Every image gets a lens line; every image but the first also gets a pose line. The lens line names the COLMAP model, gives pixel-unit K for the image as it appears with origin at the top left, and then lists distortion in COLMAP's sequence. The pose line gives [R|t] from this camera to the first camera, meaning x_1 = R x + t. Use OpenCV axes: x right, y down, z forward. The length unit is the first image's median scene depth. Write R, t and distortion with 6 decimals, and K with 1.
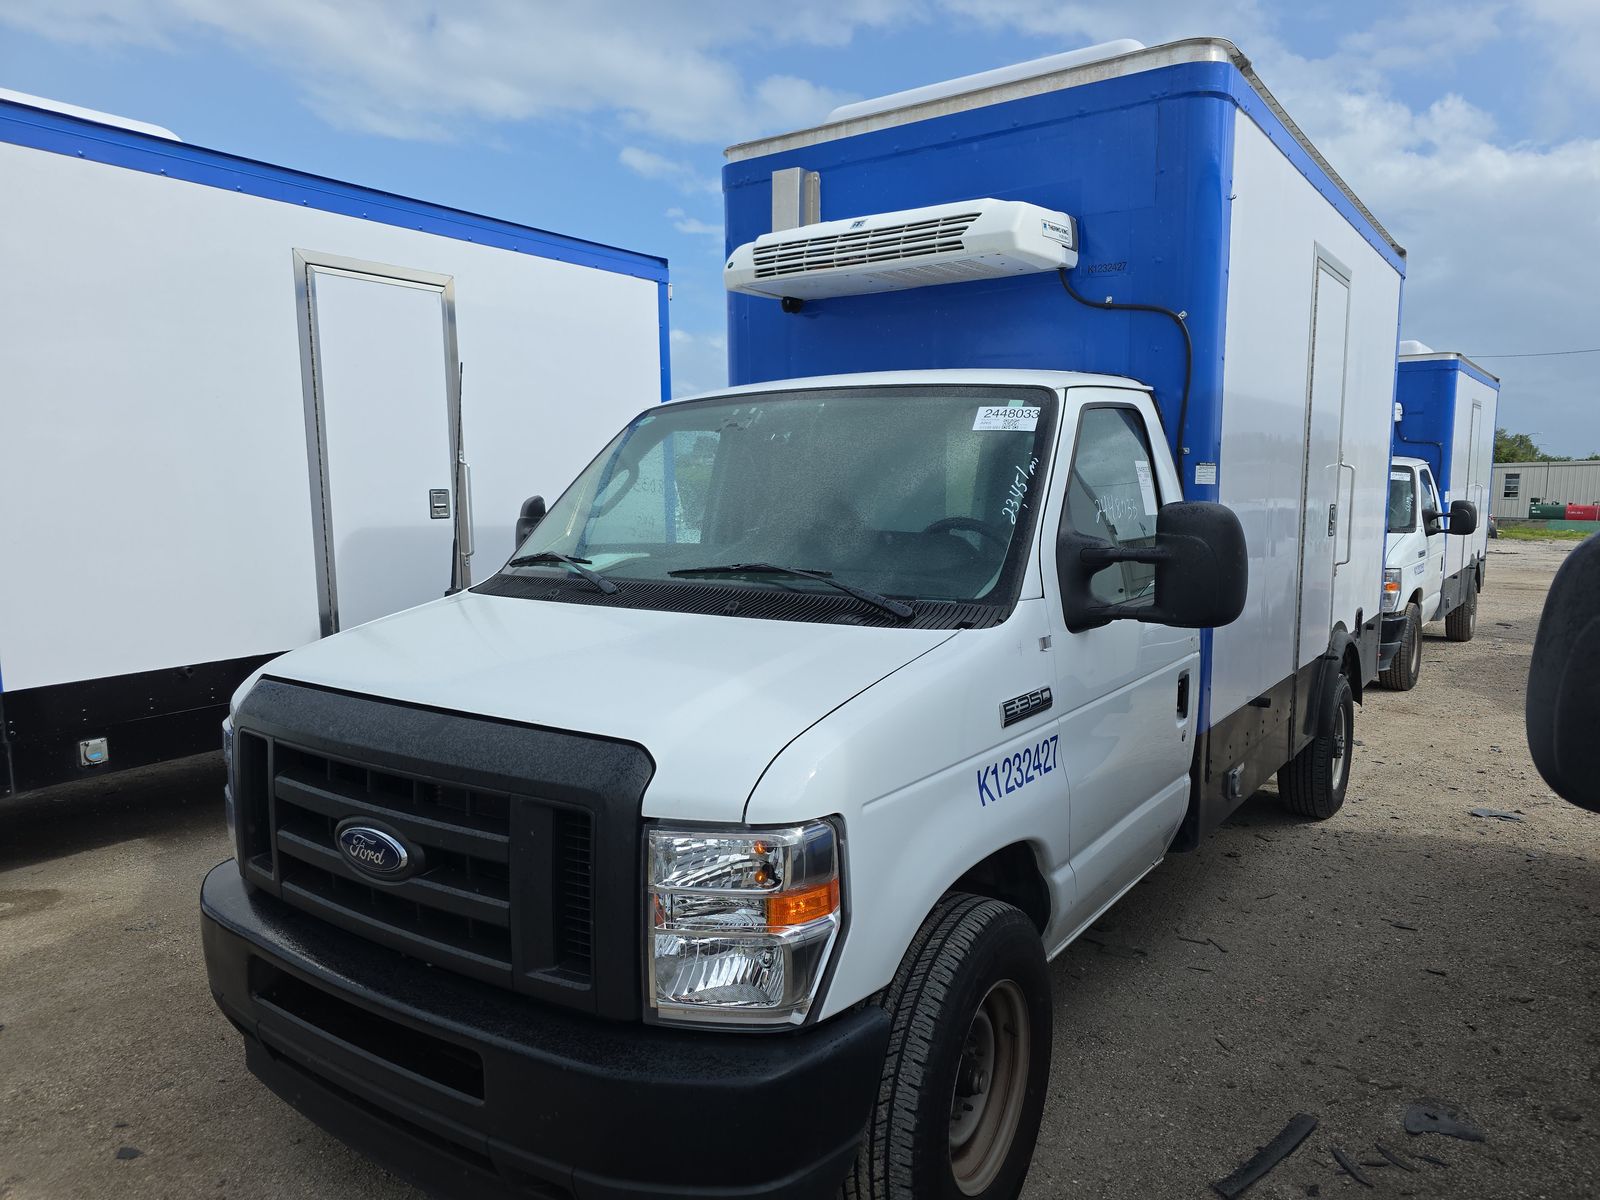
lens RADIAL K [[1074.7, 0, 822.0], [0, 1074.7, 606.6], [0, 0, 1]] dist [0.040087, -0.024388]
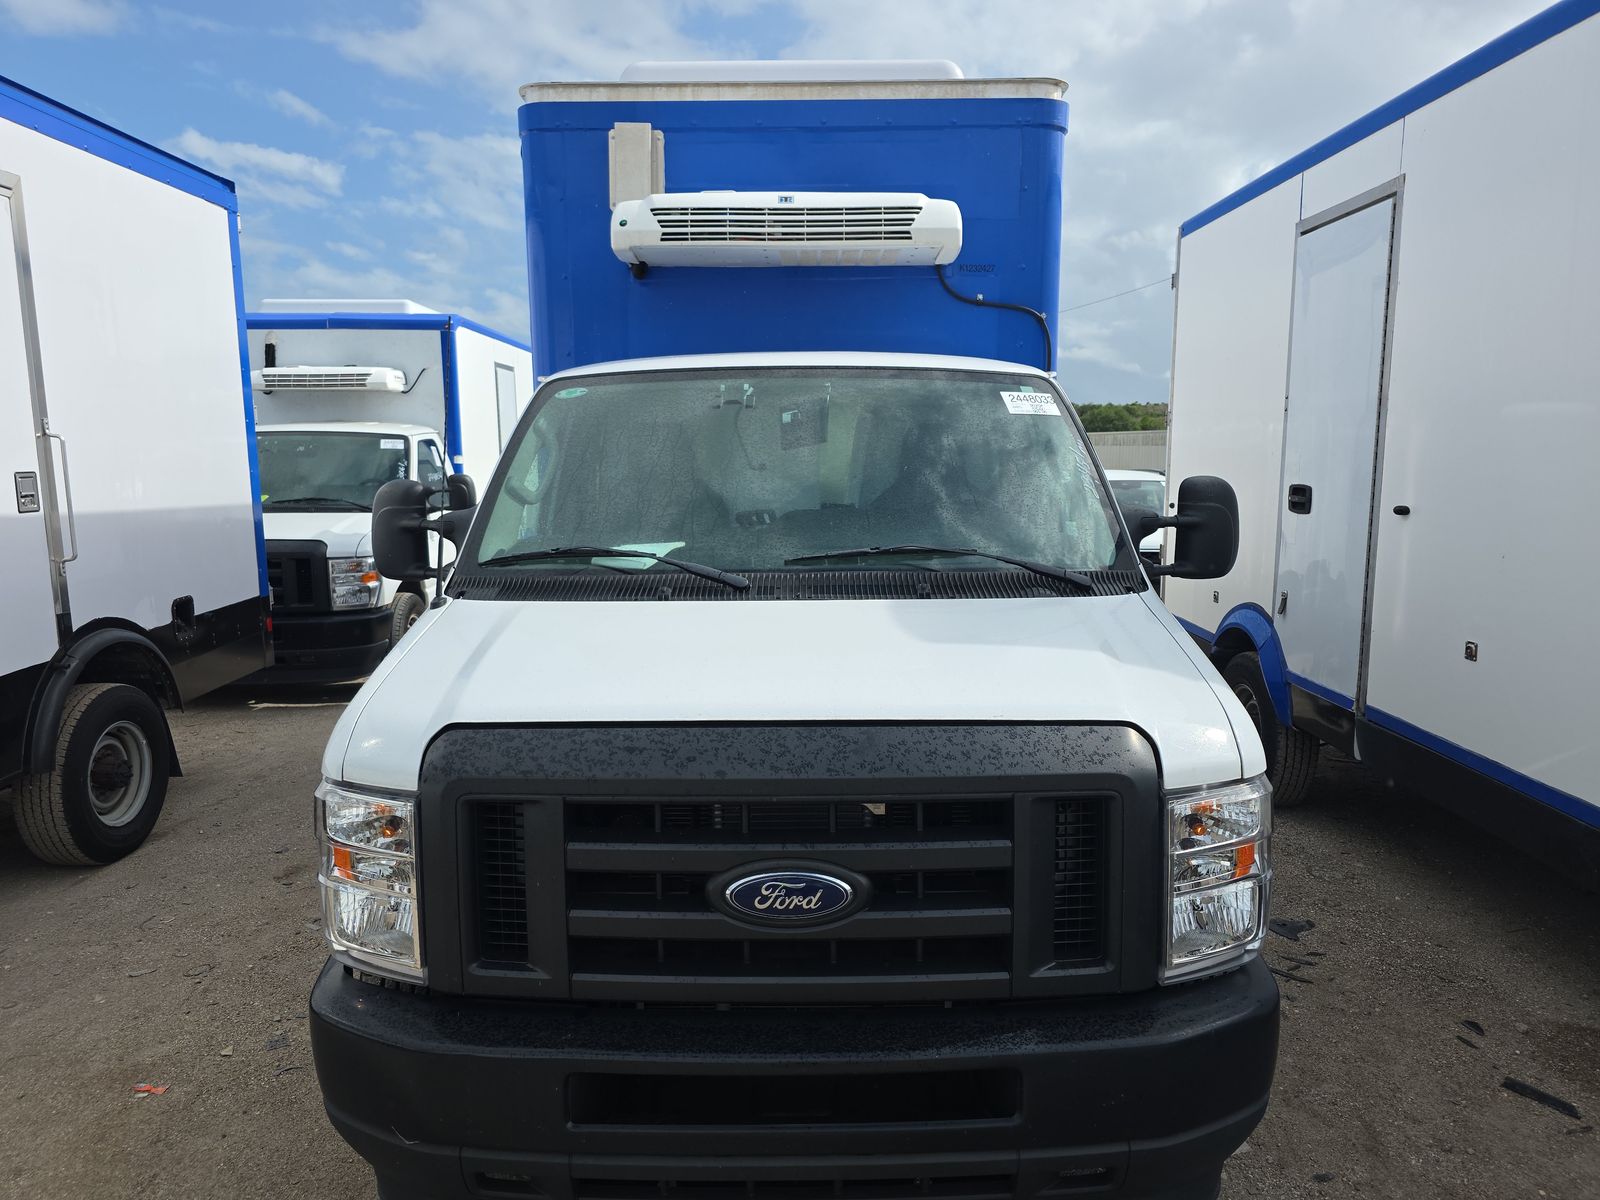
lens RADIAL K [[1074.7, 0, 803.3], [0, 1074.7, 602.3], [0, 0, 1]] dist [0.040087, -0.024388]
pose [[0.826334, -0.080459, 0.557403, -0.539958], [0.068037, 0.996755, 0.043015, -0.028383], [-0.559055, 0.002379, 0.829127, 0.173796]]
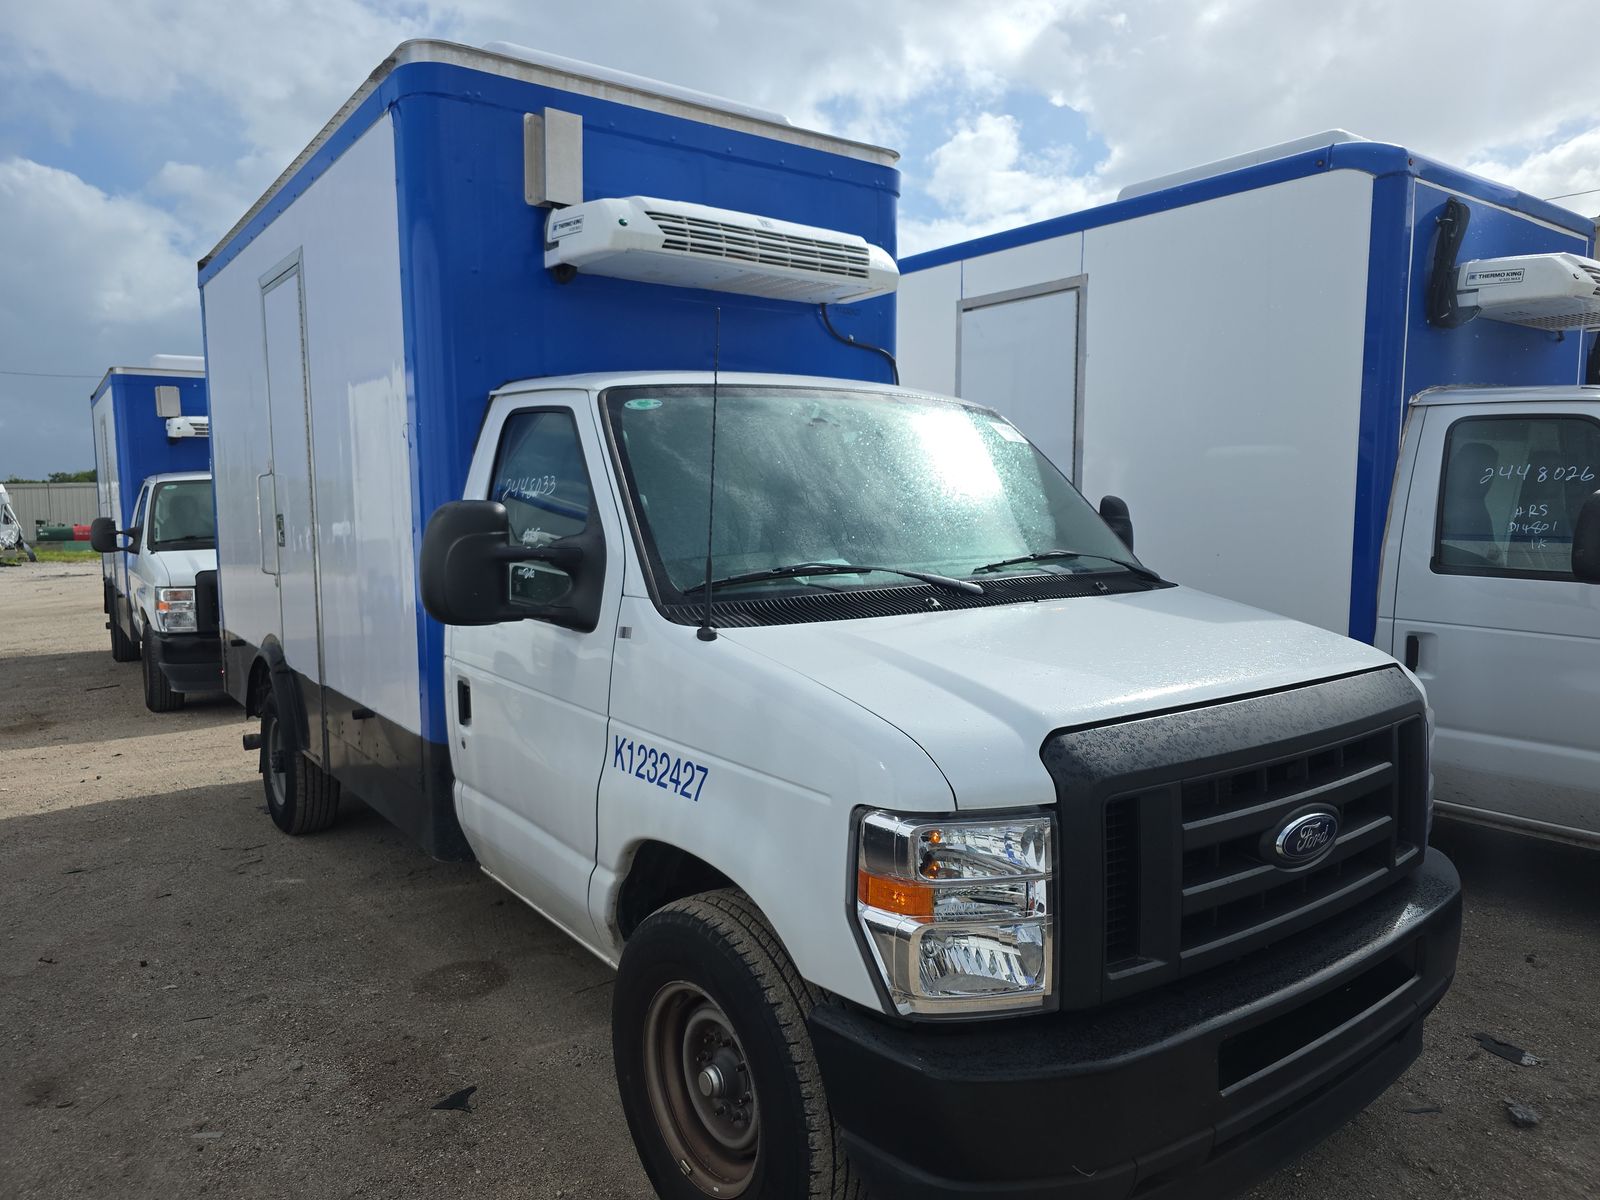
lens RADIAL K [[1074.7, 0, 792.7], [0, 1074.7, 600.7], [0, 0, 1]] dist [0.040087, -0.024388]
pose [[0.329719, -0.090837, 0.939699, -0.931752], [0.115514, 0.991763, 0.055339, -0.063159], [-0.936986, 0.090302, 0.337496, 0.679935]]
